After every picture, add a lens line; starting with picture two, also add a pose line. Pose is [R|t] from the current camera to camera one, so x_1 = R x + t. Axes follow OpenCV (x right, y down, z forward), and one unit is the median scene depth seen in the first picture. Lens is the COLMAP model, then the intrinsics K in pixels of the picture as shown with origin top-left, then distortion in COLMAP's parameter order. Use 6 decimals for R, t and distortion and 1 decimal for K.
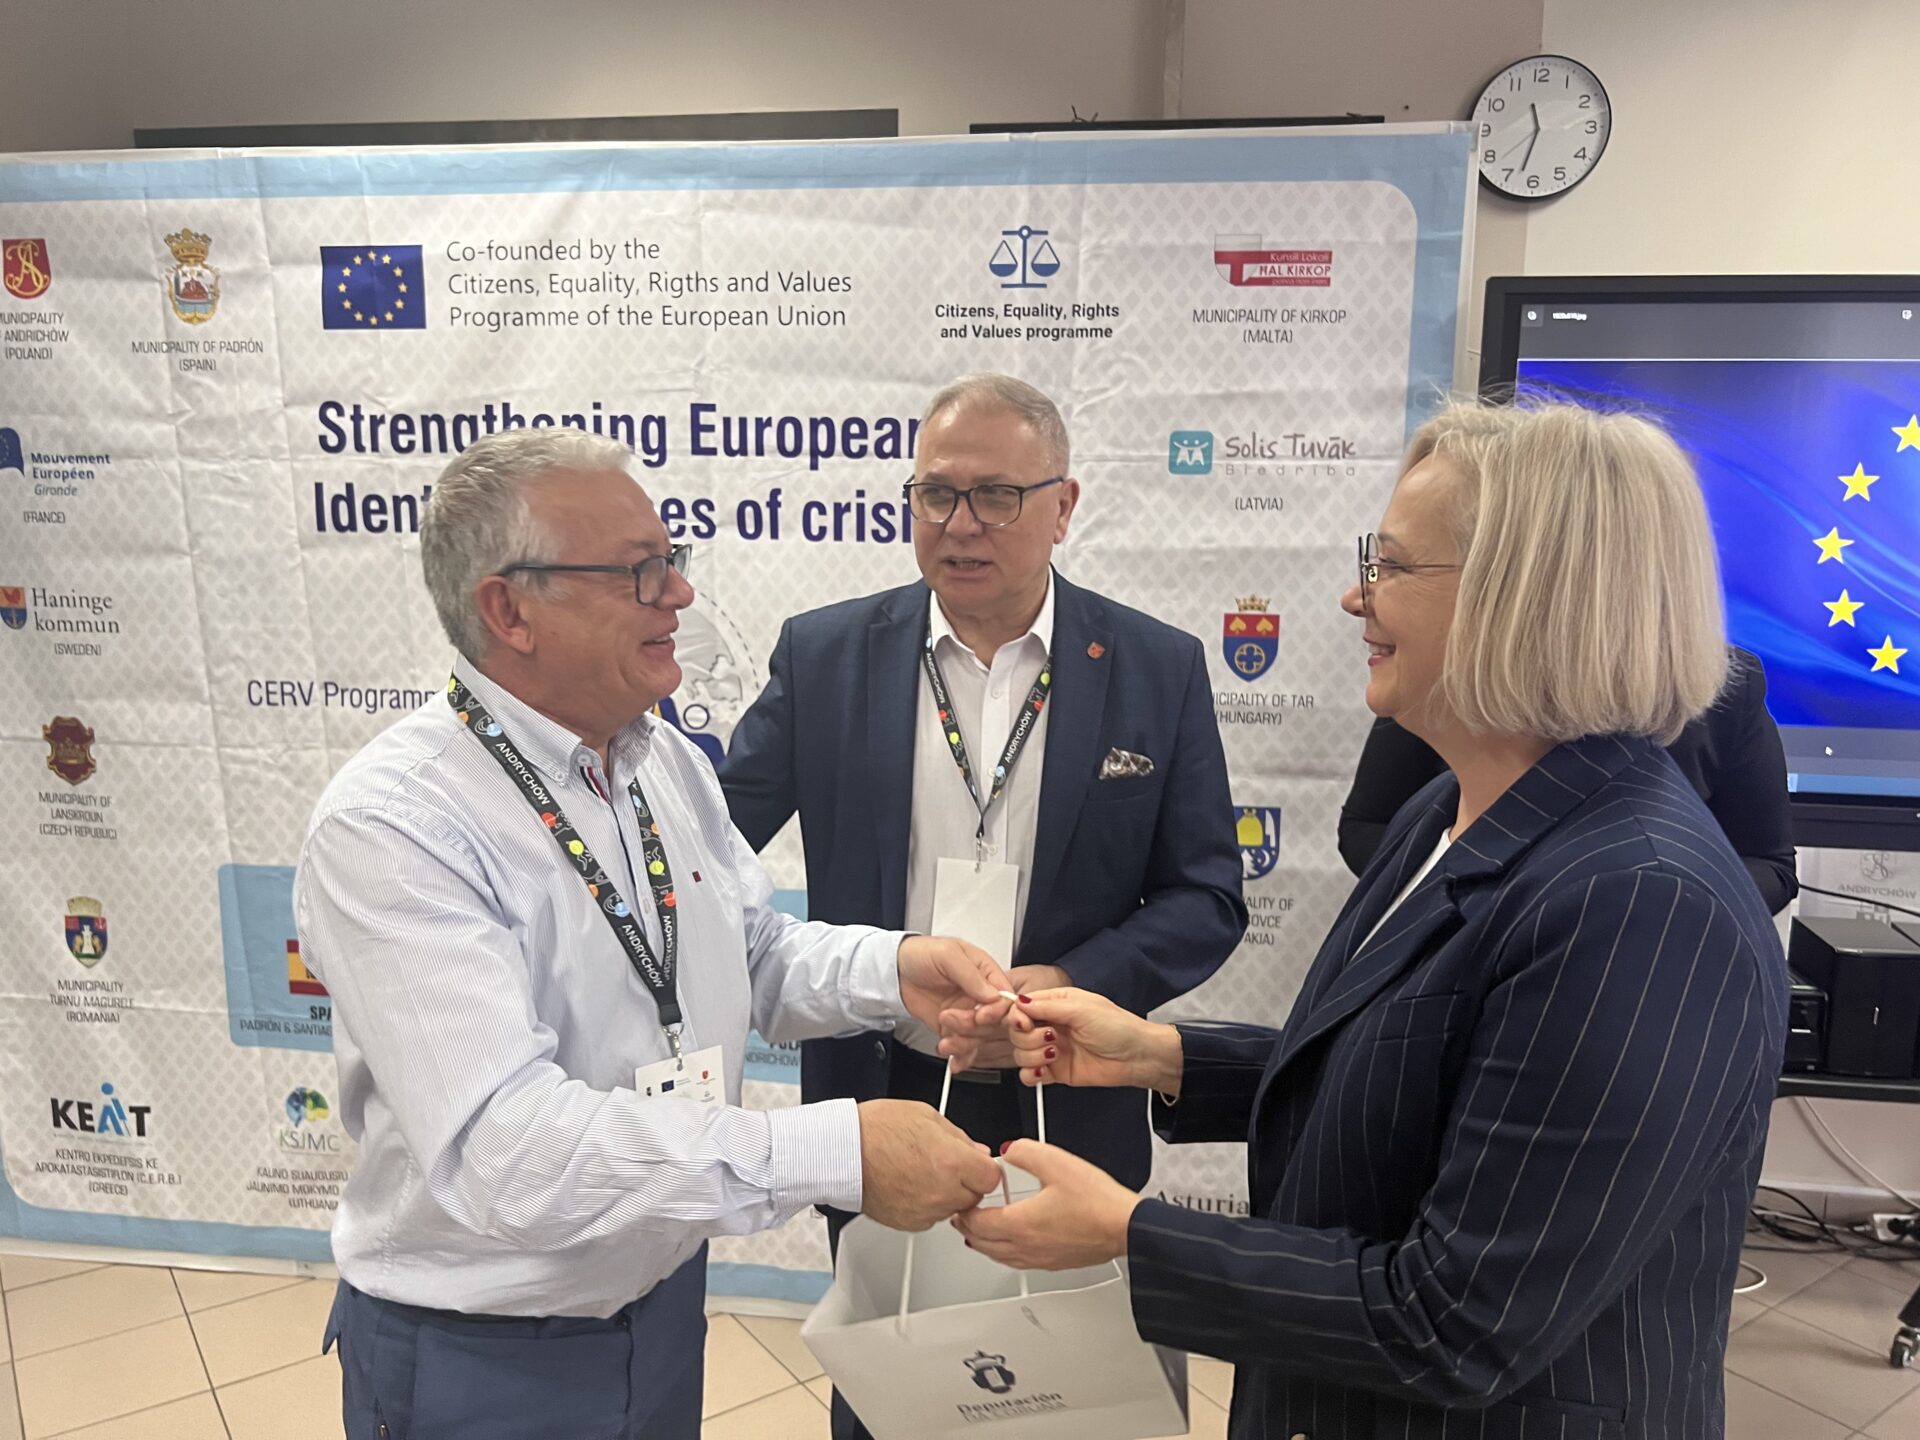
lens RADIAL K [[1515.4, 0, 941.5], [0, 1515.4, 745.1], [0, 0, 1]] dist [0.062122, -0.088196]
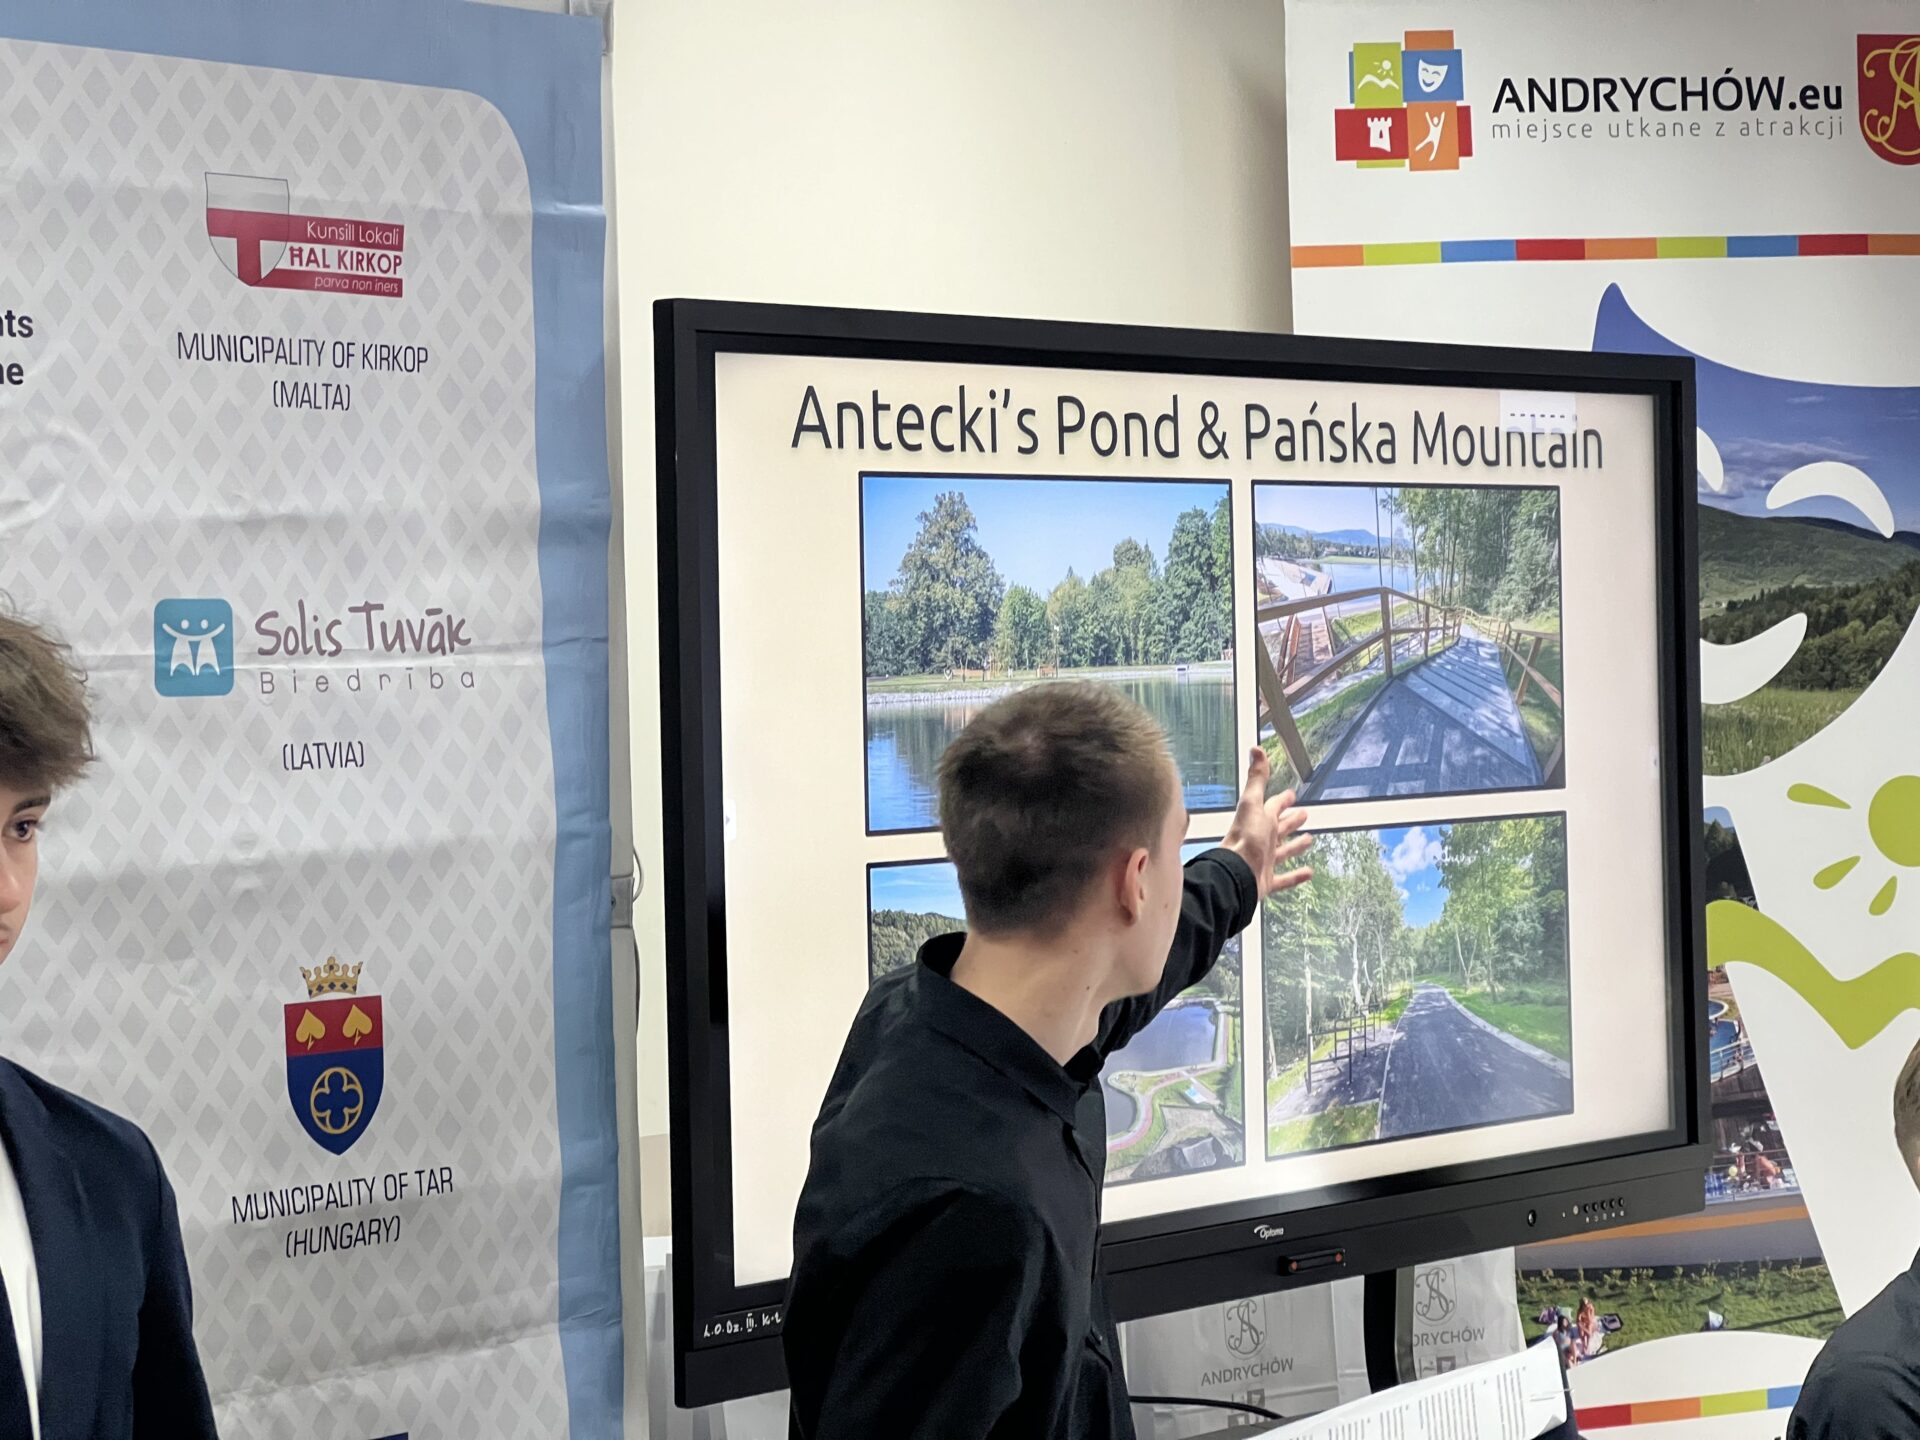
lens RADIAL K [[4288.9, 0, 939.3], [0, 4288.9, 708.6], [0, 0, 1]] dist [0.003017, 3.233980]
pose [[0.568678, -0.038896, 0.821640, -0.677748], [0.169086, 0.983077, -0.070490, -0.048292], [-0.804994, 0.179014, 0.565631, 0.123331]]
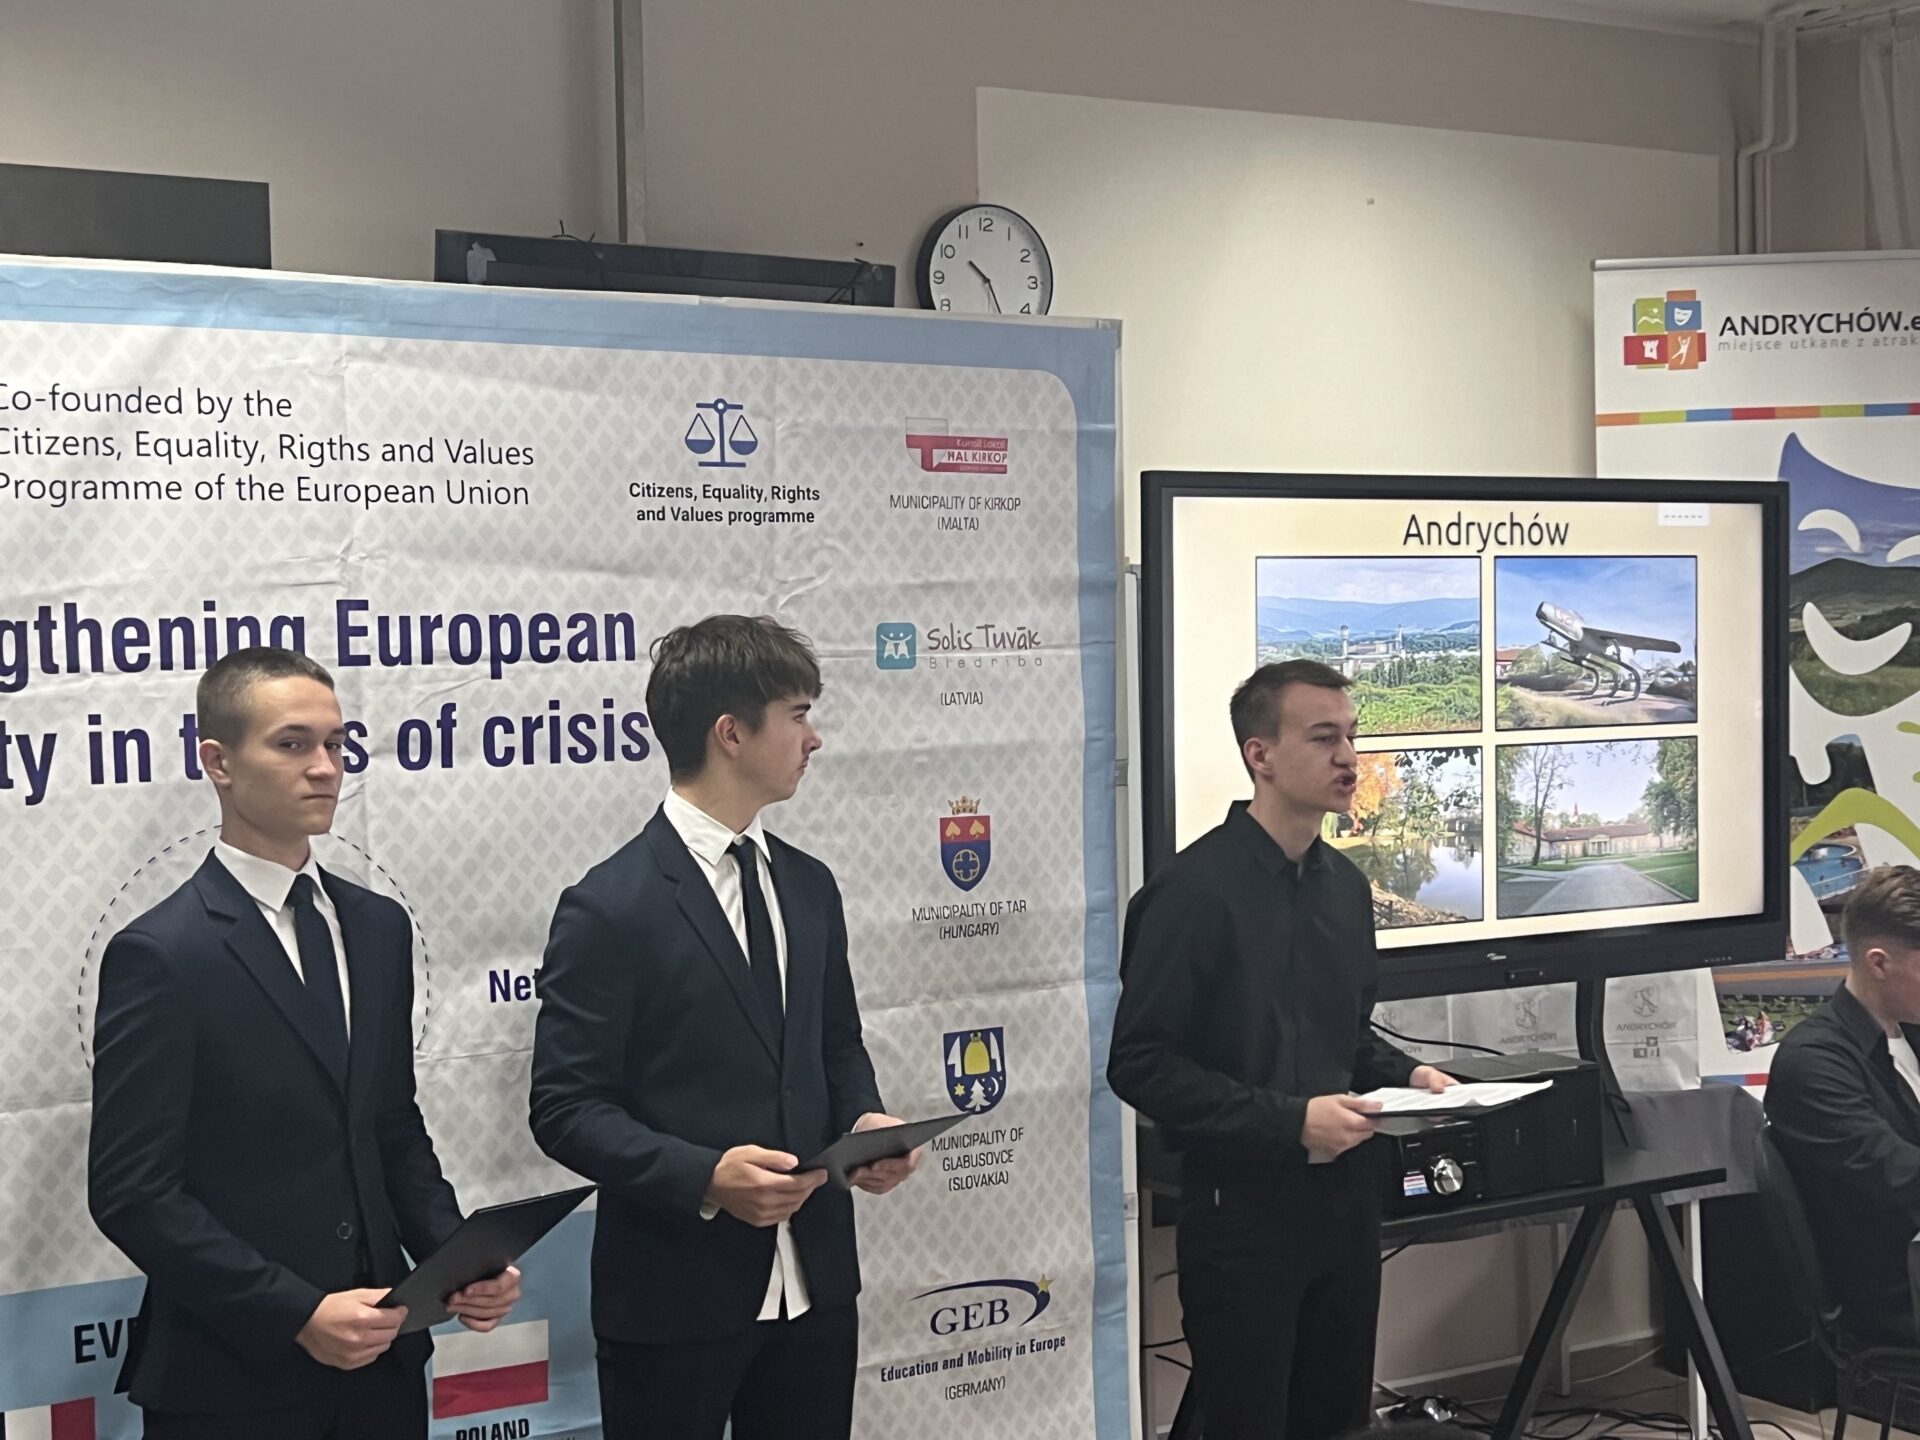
lens RADIAL K [[2703.9, 0, 984.4], [0, 2703.9, 728.3], [0, 0, 1]] dist [0.216841, -0.731142]
pose [[0.754721, -0.049490, 0.654176, -0.798504], [0.135455, 0.987420, -0.081573, -0.003972], [-0.641910, 0.150176, 0.751930, -0.228341]]
